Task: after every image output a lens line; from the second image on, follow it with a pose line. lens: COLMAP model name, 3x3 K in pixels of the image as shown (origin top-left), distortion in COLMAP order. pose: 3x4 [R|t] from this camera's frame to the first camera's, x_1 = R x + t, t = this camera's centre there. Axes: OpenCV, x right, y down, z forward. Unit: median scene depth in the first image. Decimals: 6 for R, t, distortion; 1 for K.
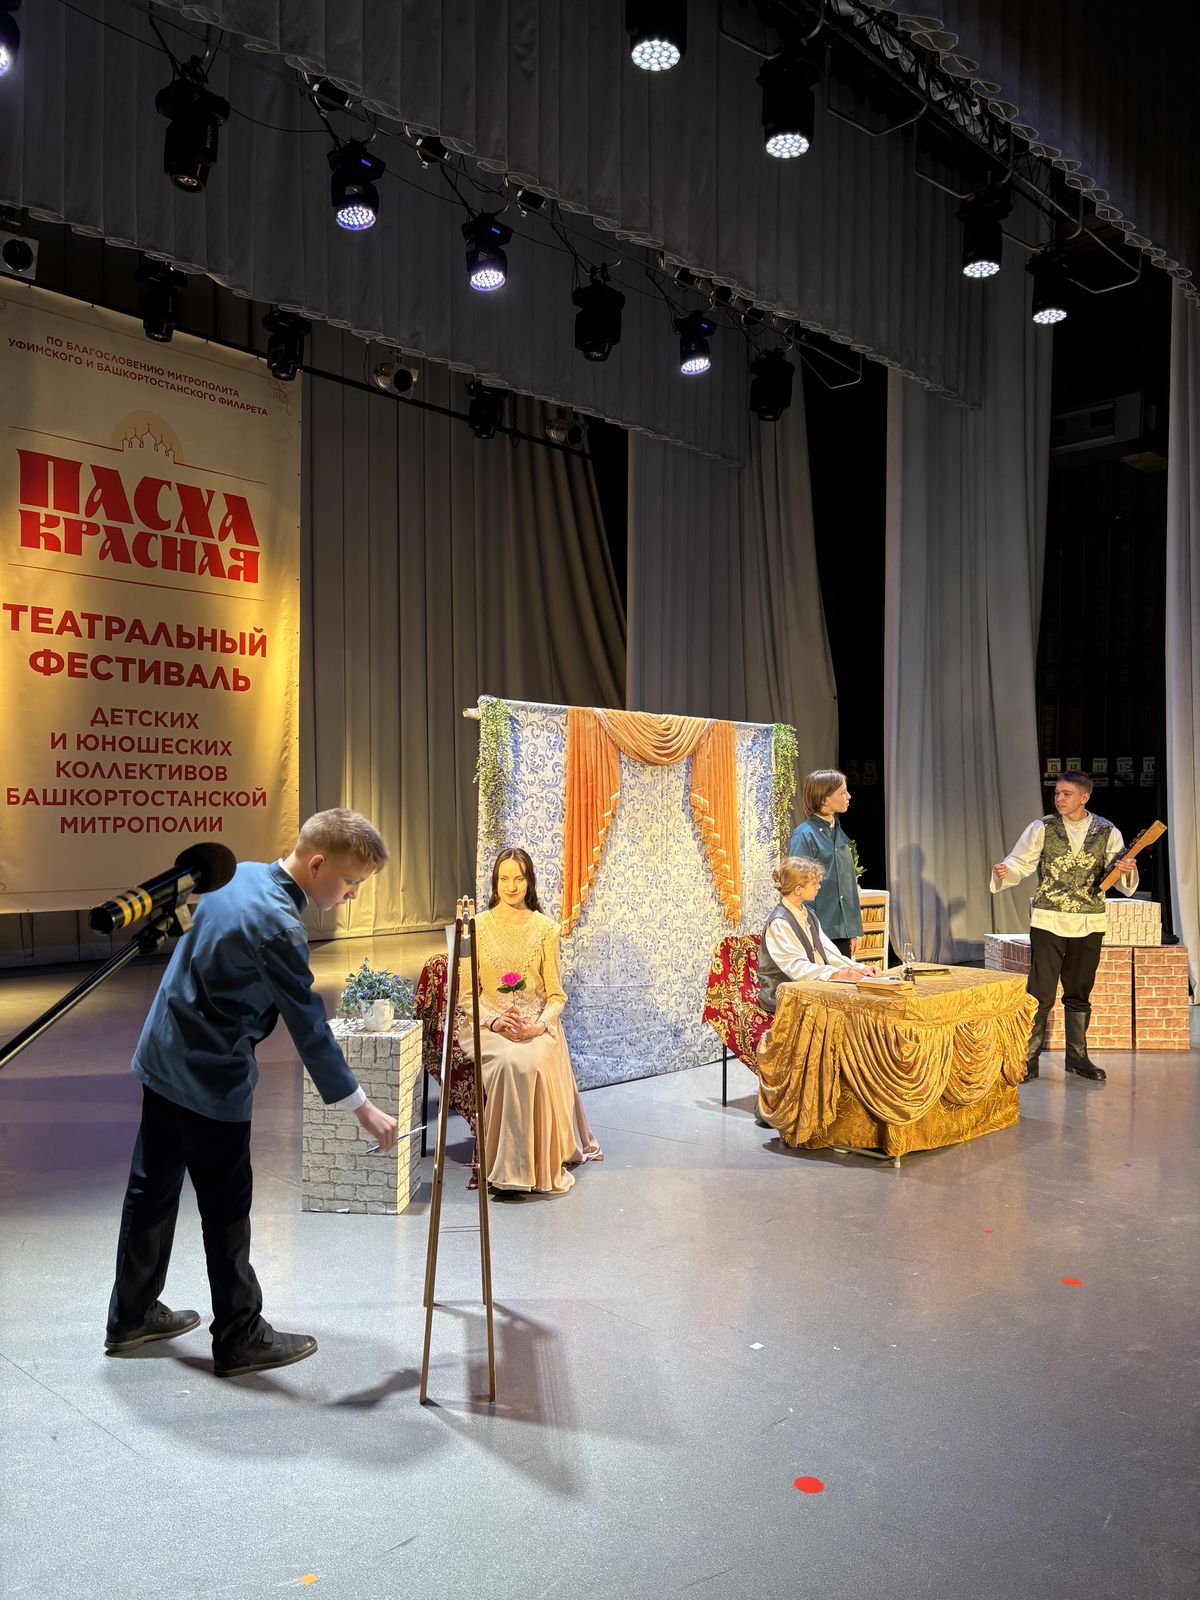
lens RADIAL K [[1197.4, 0, 607.1], [0, 1197.4, 808.3], [0, 0, 1]] dist [0.037014, -0.033922]
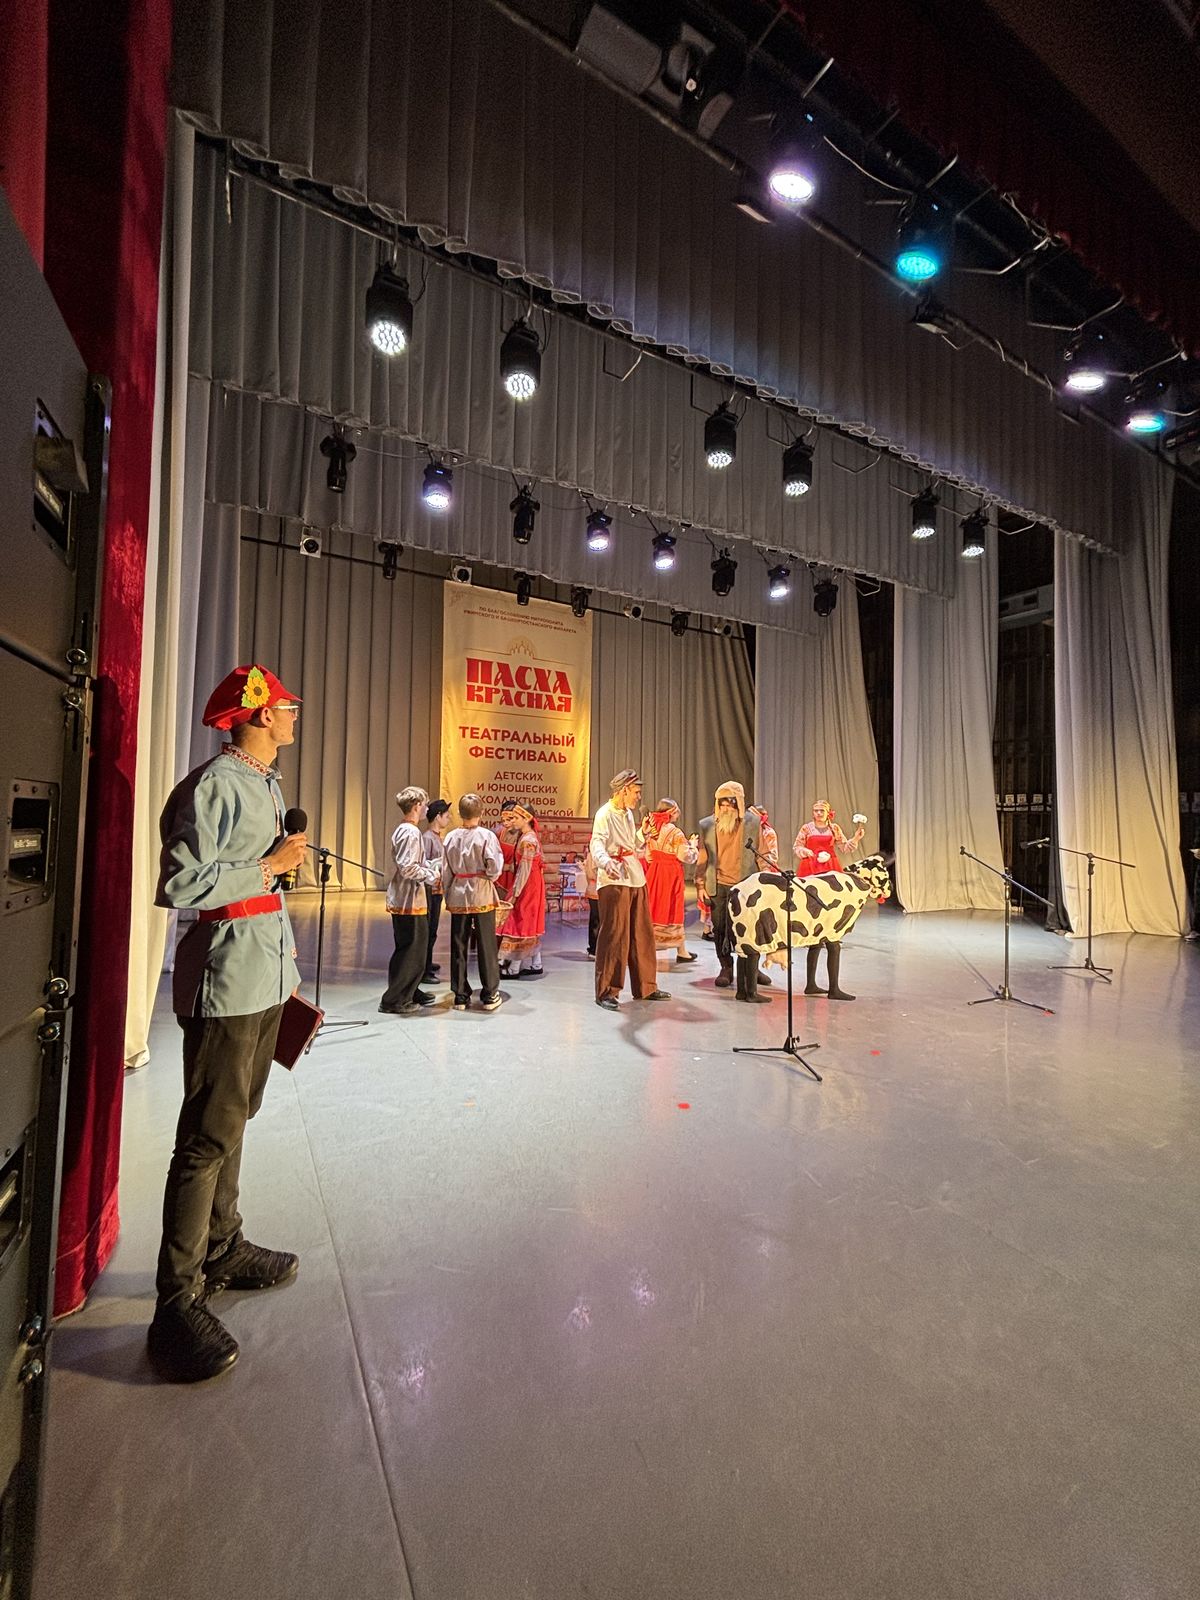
lens RADIAL K [[643.2, 0, 601.9], [0, 643.2, 799.9], [0, 0, 1]] dist [-0.002580, 0.000475]
pose [[0.957936, 0.000645, -0.286981, 0.094467], [-0.010924, 0.999355, -0.034218, 0.004928], [0.286774, 0.035913, 0.957325, -0.062023]]
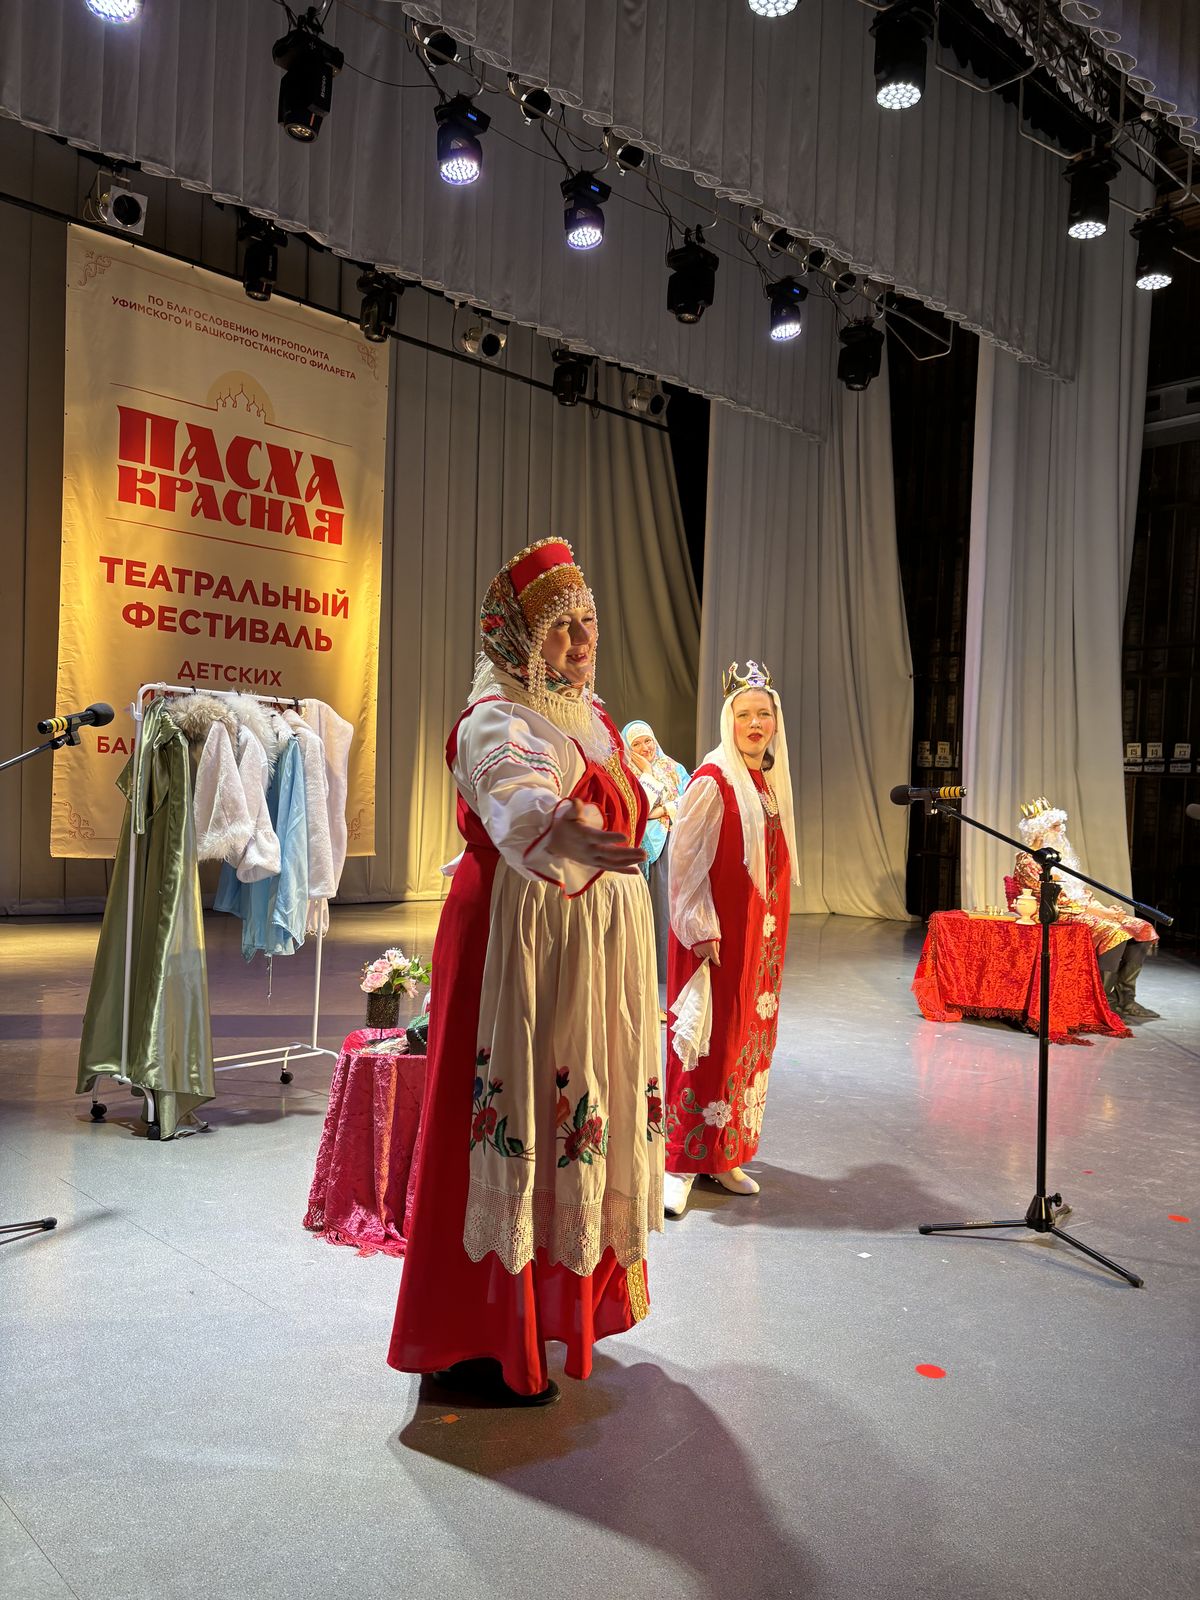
lens RADIAL K [[1197.4, 0, 600.6], [0, 1197.4, 807.9], [0, 0, 1]] dist [0.037014, -0.033922]
pose [[0.998383, 0.031249, -0.047490, -0.019277], [-0.030978, 0.999499, 0.006431, 0.023867], [0.047667, -0.004949, 0.998851, -0.004002]]
